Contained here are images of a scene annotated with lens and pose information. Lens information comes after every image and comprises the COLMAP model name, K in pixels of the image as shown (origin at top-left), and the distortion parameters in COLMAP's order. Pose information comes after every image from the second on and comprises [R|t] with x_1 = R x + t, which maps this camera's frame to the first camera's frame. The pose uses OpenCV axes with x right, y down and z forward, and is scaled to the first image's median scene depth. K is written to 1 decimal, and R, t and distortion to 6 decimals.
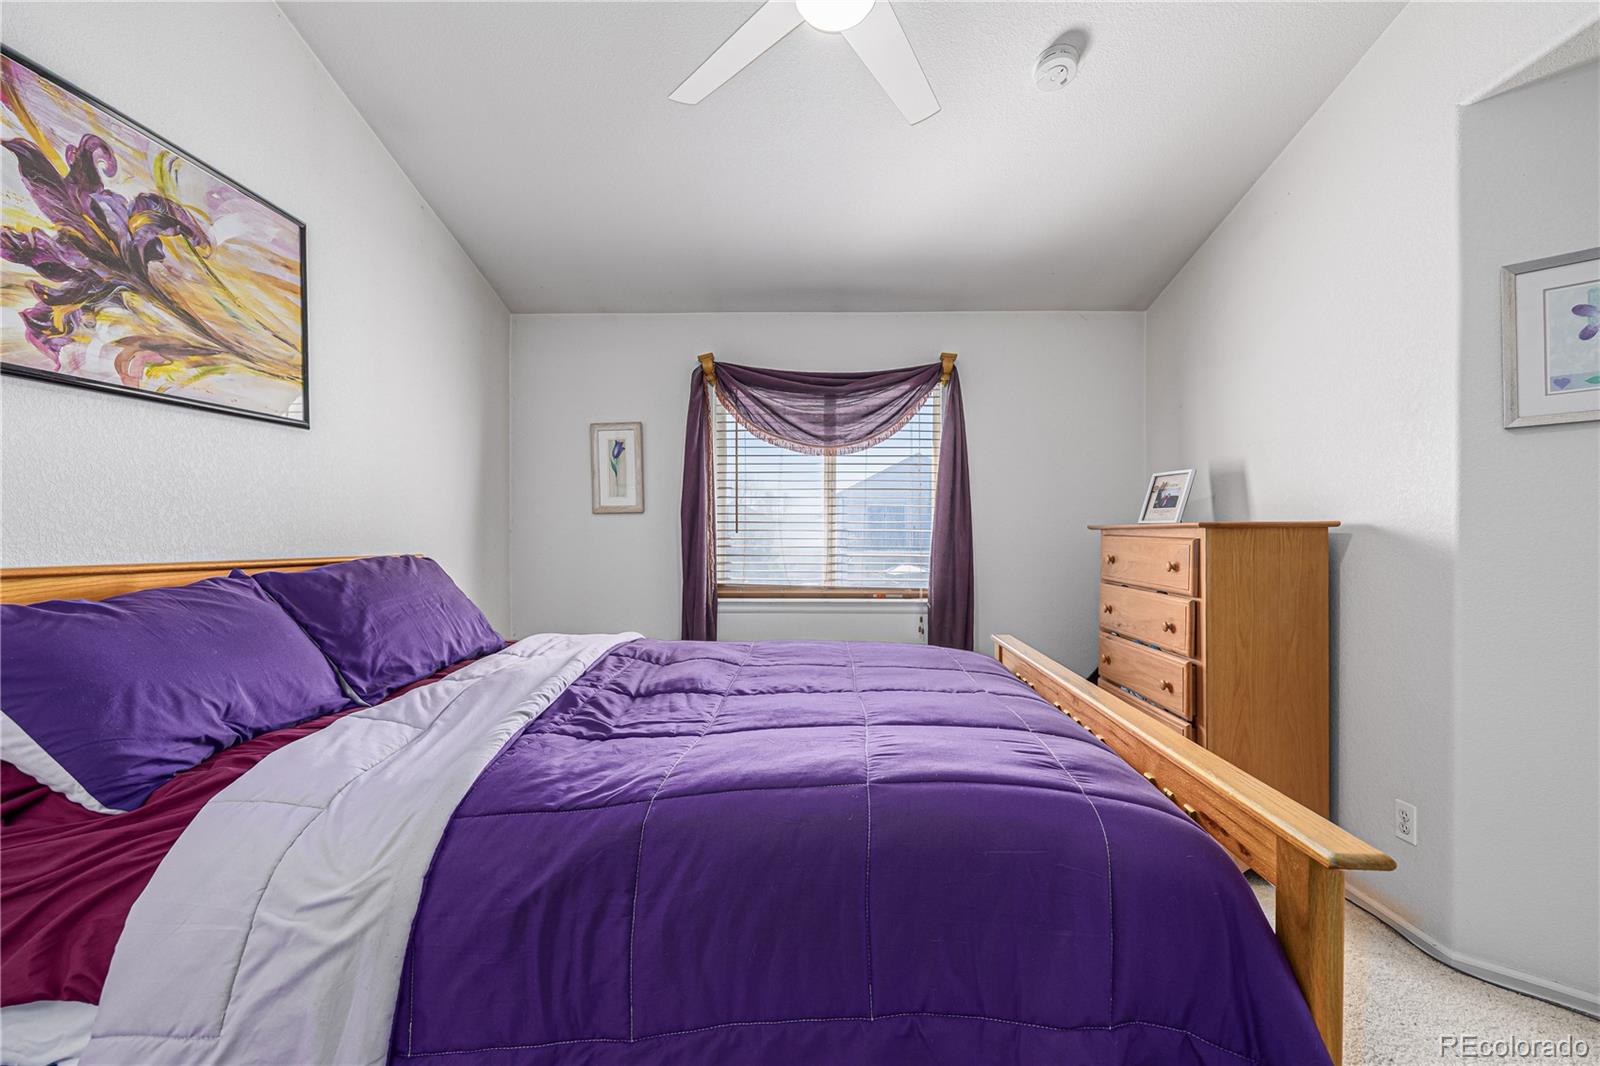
lens RADIAL K [[682.2, 0, 802.0], [0, 682.2, 537.8], [0, 0, 1]] dist [0.000831, 0.000364]
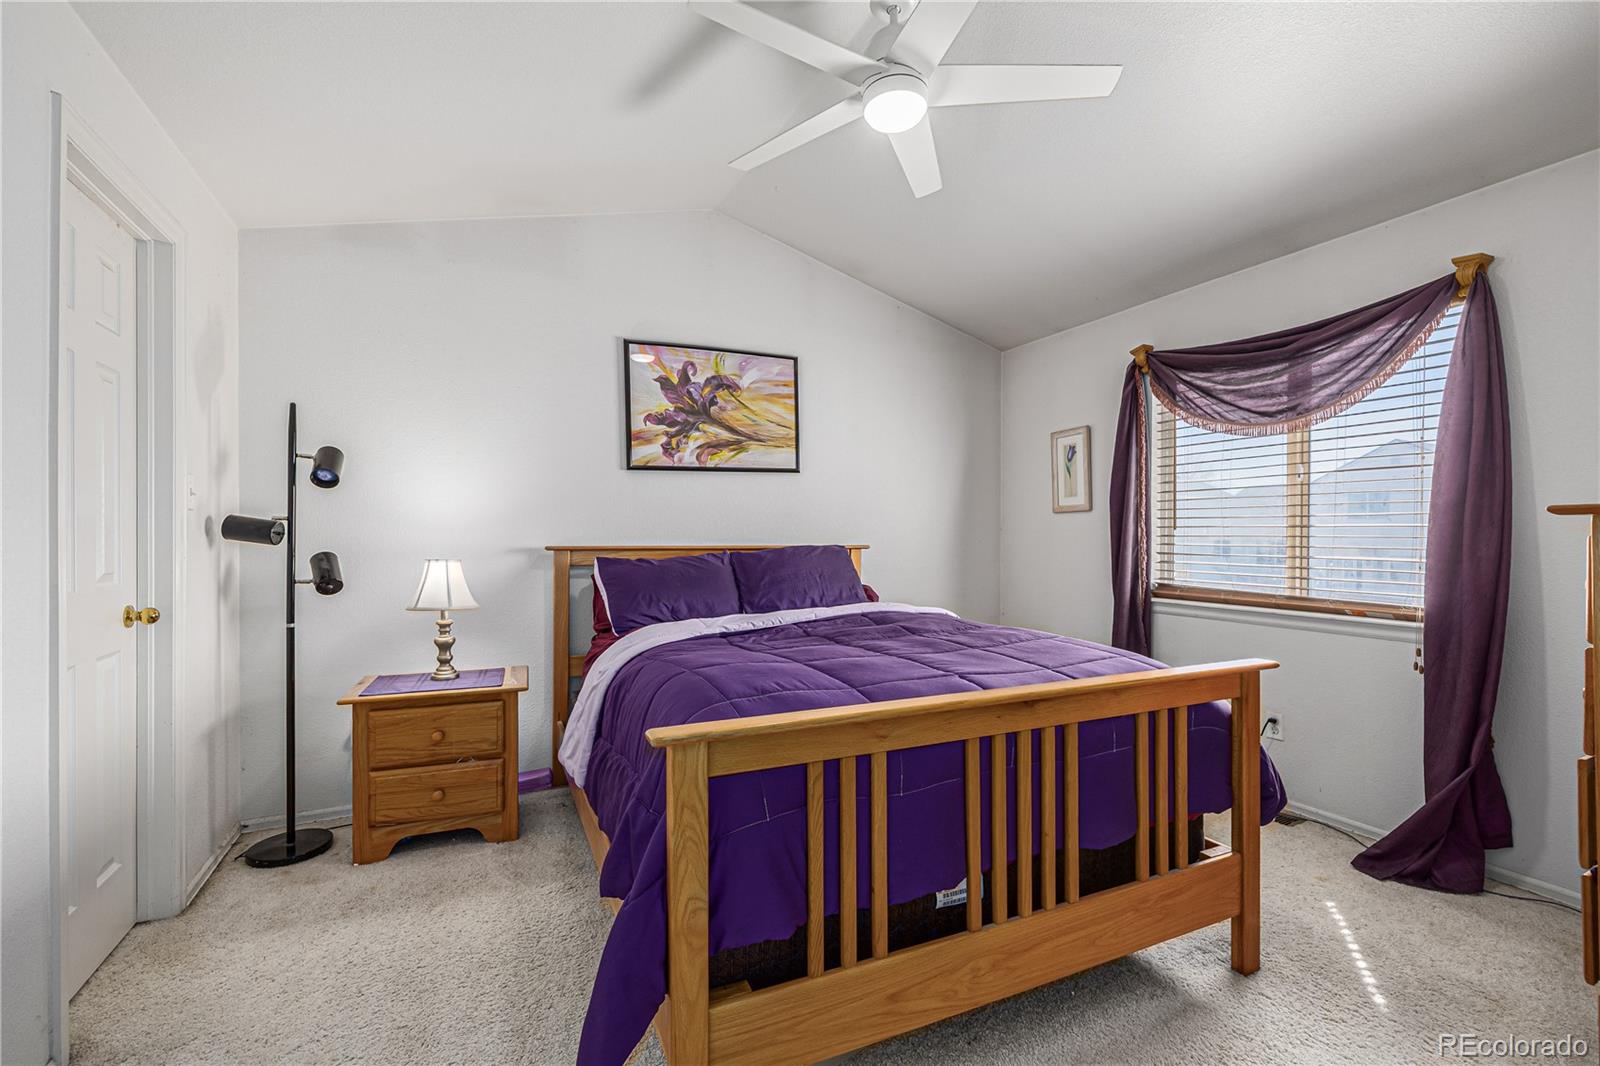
lens RADIAL K [[682.2, 0, 801.4], [0, 682.2, 532.2], [0, 0, 1]] dist [0.000831, 0.000364]
pose [[0.454809, -0.003423, -0.890583, 0.991409], [-0.001246, 0.999989, -0.004481, 0.002325], [0.890588, 0.003148, 0.454800, 0.240554]]
